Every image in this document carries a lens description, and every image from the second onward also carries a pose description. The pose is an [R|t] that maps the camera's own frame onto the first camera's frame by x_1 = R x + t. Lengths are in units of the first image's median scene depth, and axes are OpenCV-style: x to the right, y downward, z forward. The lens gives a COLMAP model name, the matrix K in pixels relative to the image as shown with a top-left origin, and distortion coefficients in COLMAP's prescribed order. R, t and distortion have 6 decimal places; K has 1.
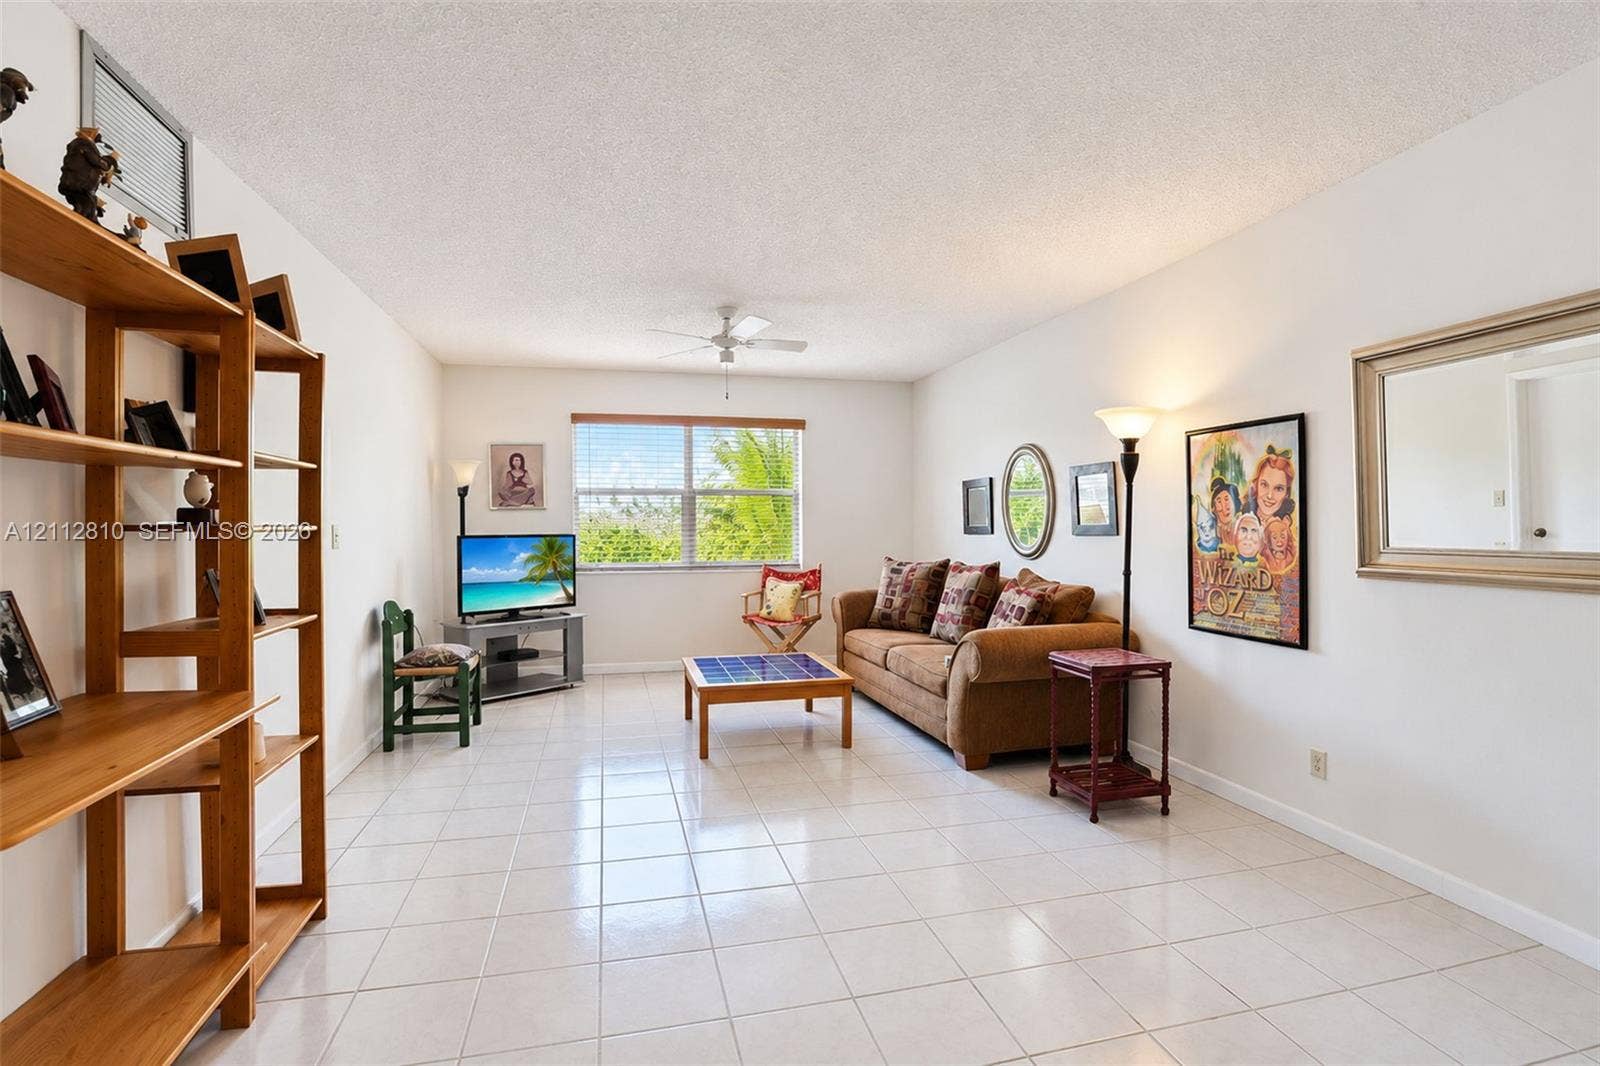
lens RADIAL K [[747.5, 0, 797.4], [0, 747.5, 534.9], [0, 0, 1]] dist [-0.003220, 0.000229]
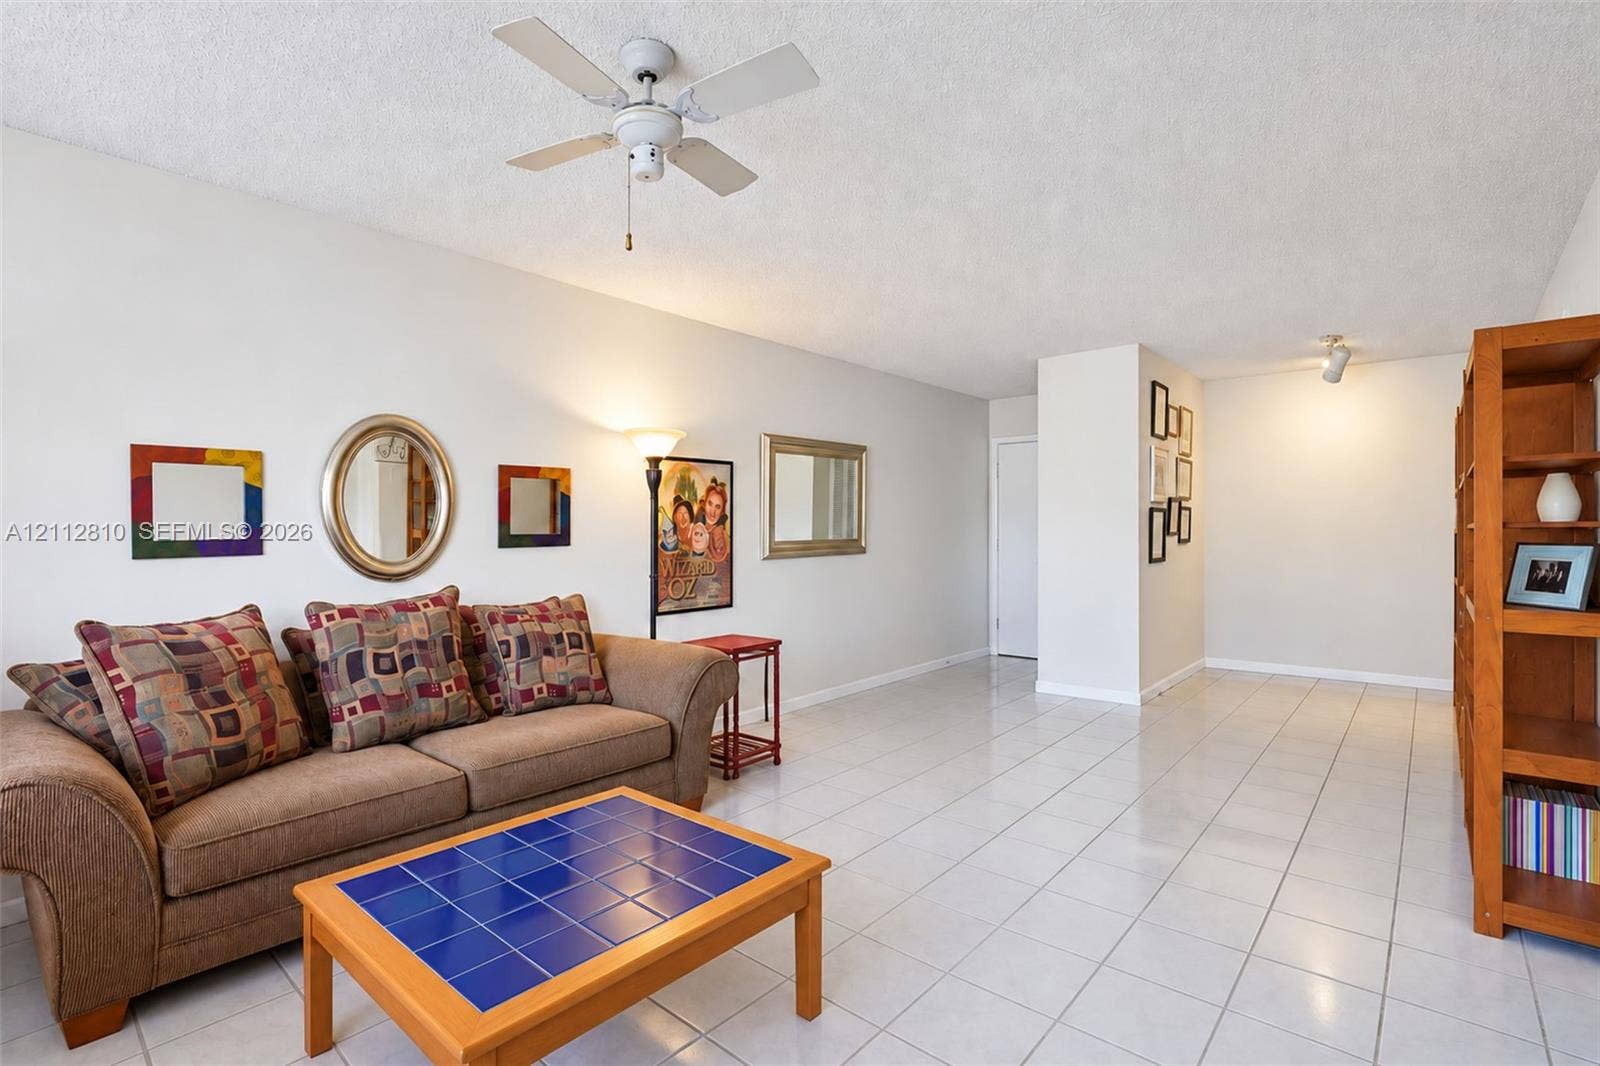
lens RADIAL K [[747.5, 0, 797.4], [0, 747.5, 534.9], [0, 0, 1]] dist [-0.003220, 0.000229]
pose [[-0.570721, -0.015195, 0.821004, -0.646929], [0.006371, 0.999717, 0.022932, -0.035316], [-0.821120, 0.018319, -0.570462, 1.589071]]
